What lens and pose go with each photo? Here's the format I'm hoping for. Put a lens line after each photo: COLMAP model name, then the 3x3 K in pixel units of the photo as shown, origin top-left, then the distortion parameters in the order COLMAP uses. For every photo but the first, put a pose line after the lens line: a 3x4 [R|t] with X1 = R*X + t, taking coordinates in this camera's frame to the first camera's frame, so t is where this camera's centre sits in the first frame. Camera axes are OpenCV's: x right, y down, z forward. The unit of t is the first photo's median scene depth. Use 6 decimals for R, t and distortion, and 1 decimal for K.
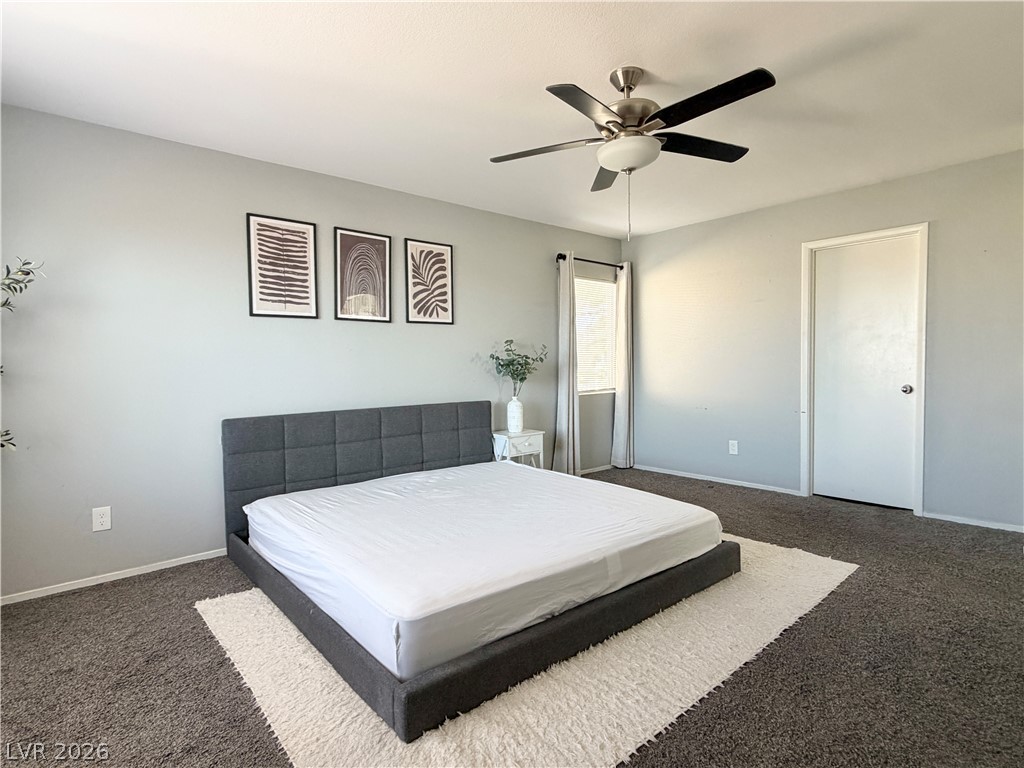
lens RADIAL K [[540.2, 0, 505.9], [0, 540.2, 385.8], [0, 0, 1]] dist [0.000165, -0.000486]
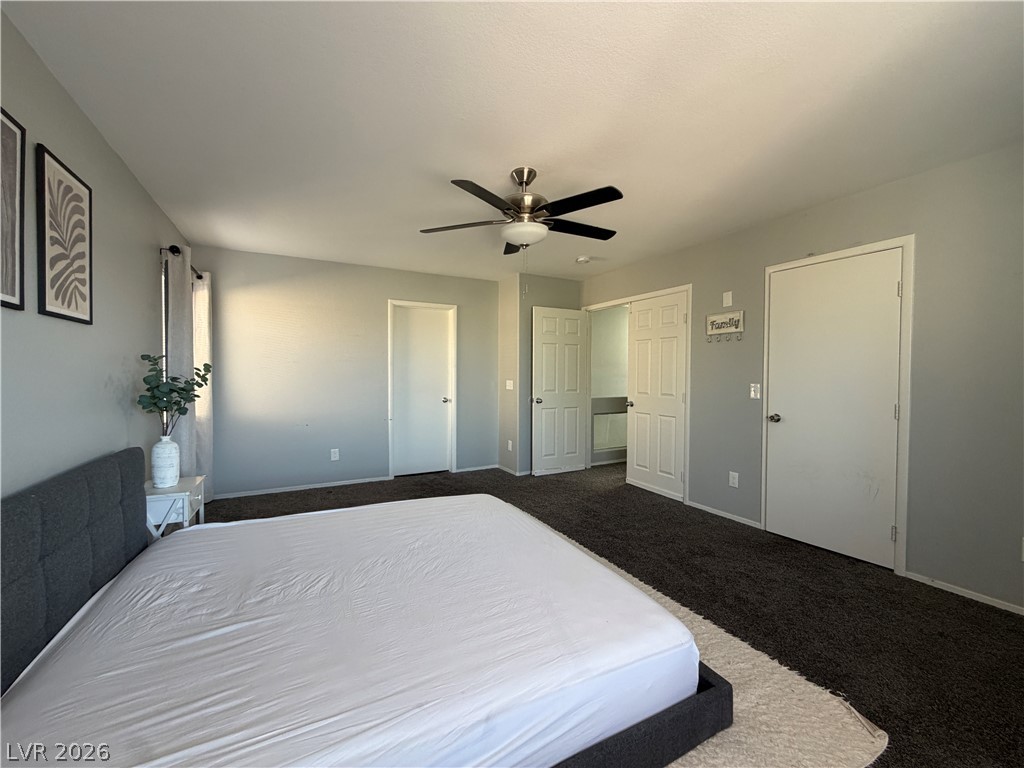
lens RADIAL K [[410.0, 0, 512.0], [0, 410.0, 384.0], [0, 0, 1]] dist [0.001446, 0.000199]
pose [[0.213211, -0.008478, 0.976969, -0.459280], [0.030575, 0.999530, 0.002001, -0.039546], [-0.976528, 0.029444, 0.213370, 0.495697]]
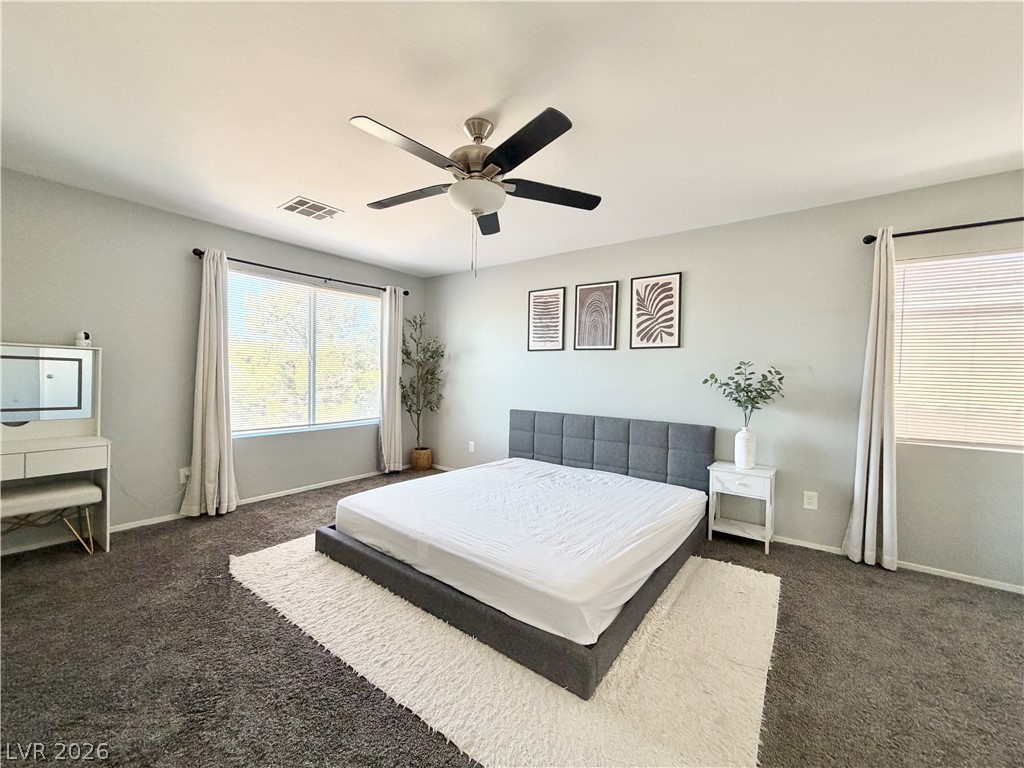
lens RADIAL K [[410.0, 0, 512.0], [0, 410.0, 384.0], [0, 0, 1]] dist [0.001446, 0.000199]
pose [[0.220387, 0.043548, -0.974440, 0.642538], [-0.061747, 0.997622, 0.030619, -0.050847], [0.973456, 0.053421, 0.222552, 0.545278]]
